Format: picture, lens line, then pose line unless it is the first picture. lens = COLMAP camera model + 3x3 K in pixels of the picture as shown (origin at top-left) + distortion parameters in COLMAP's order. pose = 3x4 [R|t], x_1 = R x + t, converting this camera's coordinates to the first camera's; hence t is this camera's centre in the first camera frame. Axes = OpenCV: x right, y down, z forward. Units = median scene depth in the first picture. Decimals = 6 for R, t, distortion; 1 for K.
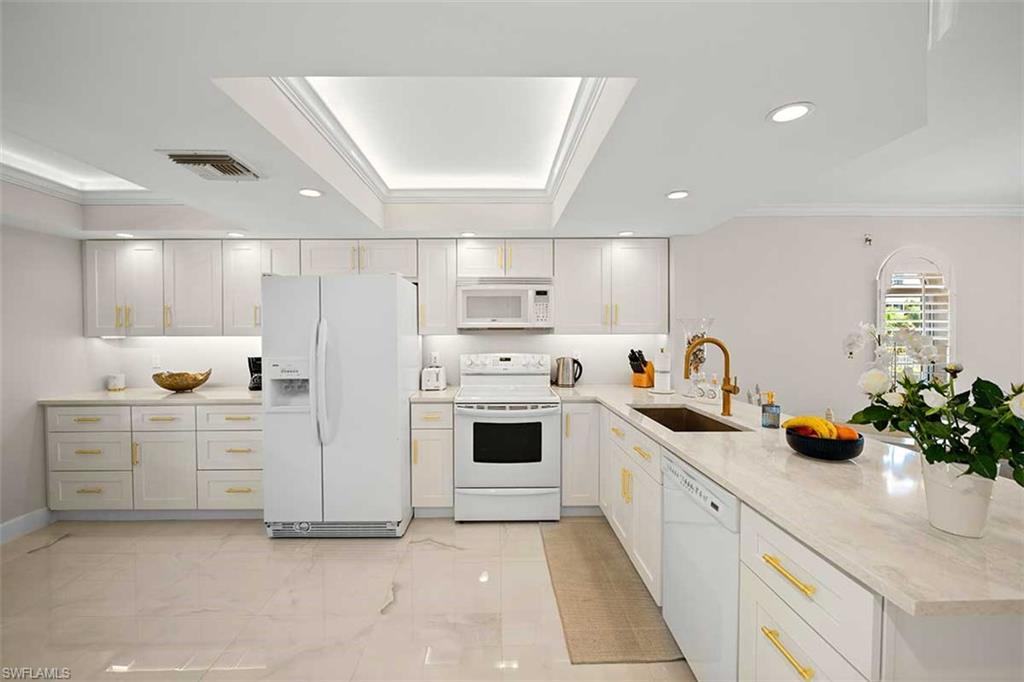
lens RADIAL K [[425.3, 0, 507.6], [0, 425.3, 336.5], [0, 0, 1]] dist [-0.004806, -0.000221]
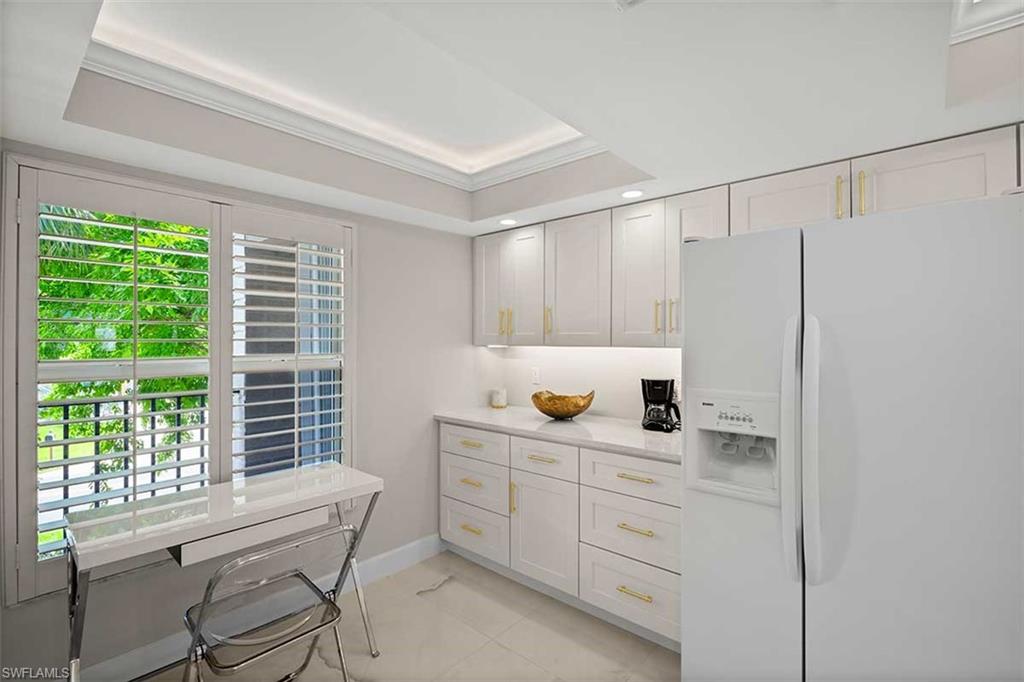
lens RADIAL K [[425.3, 0, 507.6], [0, 425.3, 336.5], [0, 0, 1]] dist [-0.004806, -0.000221]
pose [[0.727359, 0.001005, -0.686256, -0.341590], [-0.015480, 0.999769, -0.014943, -0.005545], [0.686082, 0.021493, 0.727206, 0.407856]]
